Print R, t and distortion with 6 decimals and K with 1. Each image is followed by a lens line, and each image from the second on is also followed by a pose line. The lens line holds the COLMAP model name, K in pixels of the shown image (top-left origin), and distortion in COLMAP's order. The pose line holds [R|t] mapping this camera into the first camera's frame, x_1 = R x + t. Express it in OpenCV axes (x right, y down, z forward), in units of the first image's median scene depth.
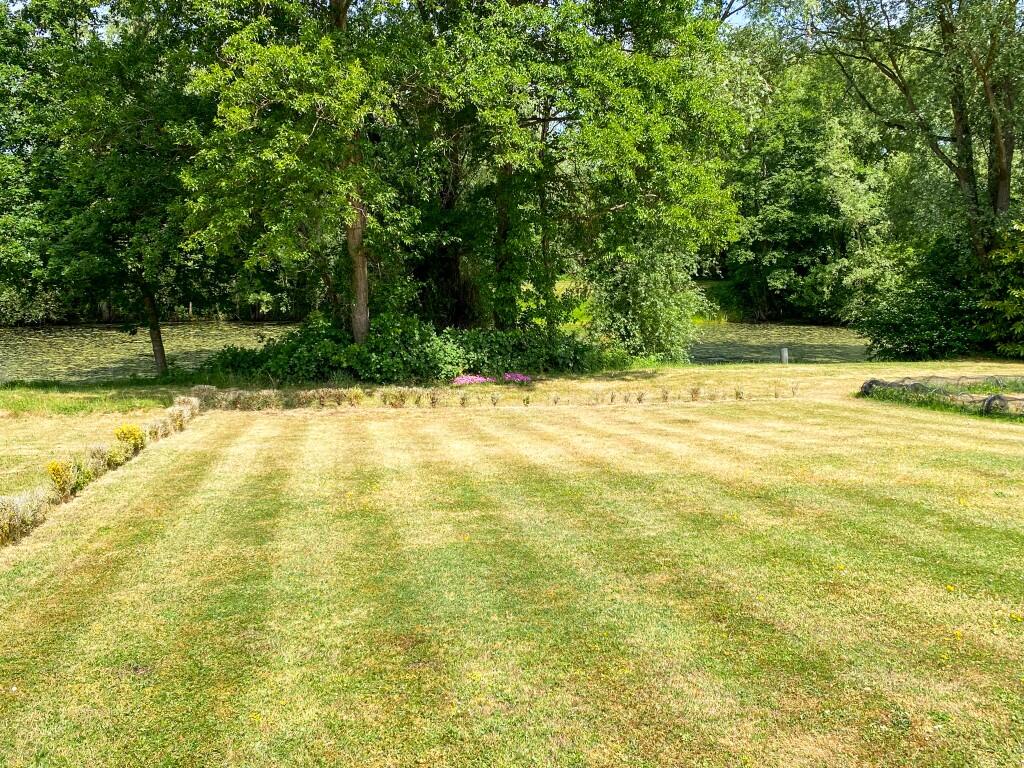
lens RADIAL K [[896.4, 0, 511.9], [0, 896.4, 383.3], [0, 0, 1]] dist [0.005968, 0.000915]
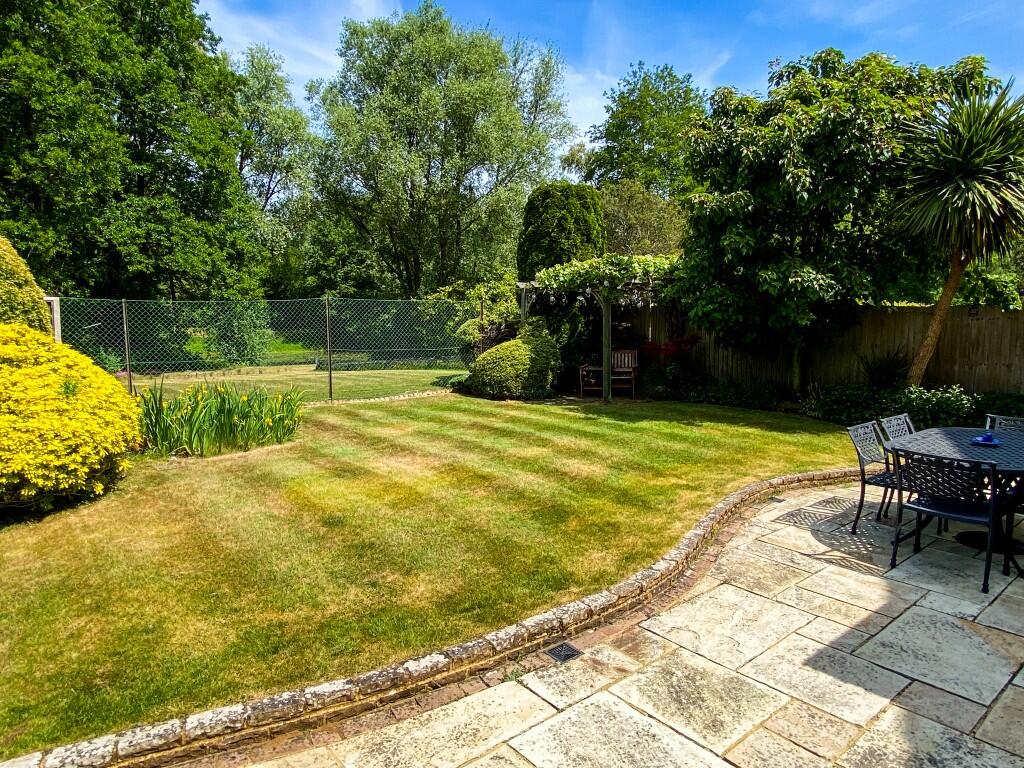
lens RADIAL K [[595.8, 0, 510.8], [0, 595.8, 386.6], [0, 0, 1]] dist [-0.004307, -0.001128]
pose [[0.885147, -0.048733, 0.462753, 0.123609], [0.057589, 0.998328, -0.005020, 0.108113], [-0.461735, 0.031093, 0.886473, -0.735857]]
